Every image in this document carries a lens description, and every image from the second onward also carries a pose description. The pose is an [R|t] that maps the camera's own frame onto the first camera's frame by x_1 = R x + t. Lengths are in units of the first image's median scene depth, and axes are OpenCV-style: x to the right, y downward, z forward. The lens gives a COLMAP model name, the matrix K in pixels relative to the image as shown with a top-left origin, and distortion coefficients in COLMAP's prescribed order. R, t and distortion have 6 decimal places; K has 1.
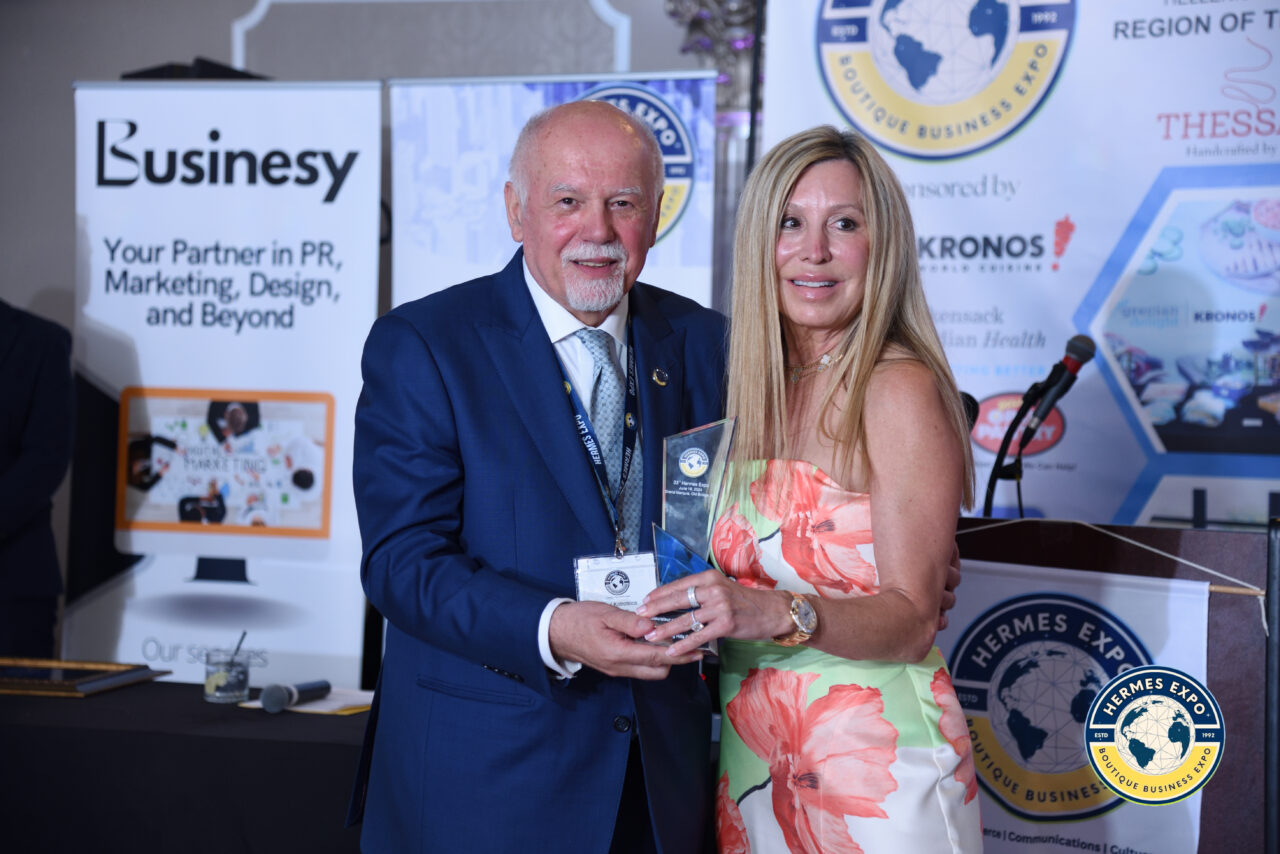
lens RADIAL K [[2141.9, 0, 644.4], [0, 2141.9, 429.5], [0, 0, 1]] dist [0.312912, 0.000000]
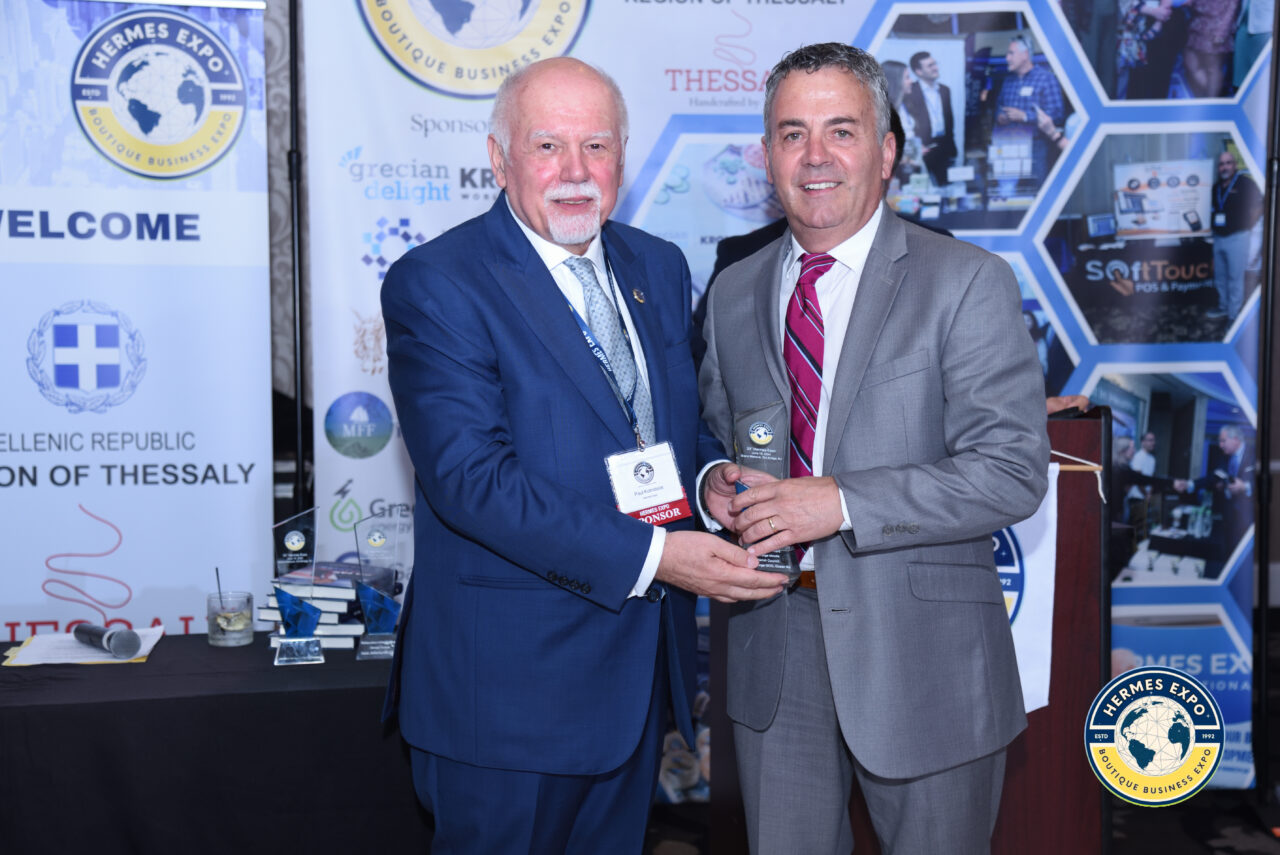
lens RADIAL K [[2077.9, 0, 650.8], [0, 2077.9, 425.2], [0, 0, 1]] dist [0.316595, 0.000000]
pose [[0.863262, -0.053537, 0.501910, -0.356409], [0.033134, 0.998225, 0.049489, -0.007394], [-0.503668, -0.026092, 0.863503, 0.015927]]
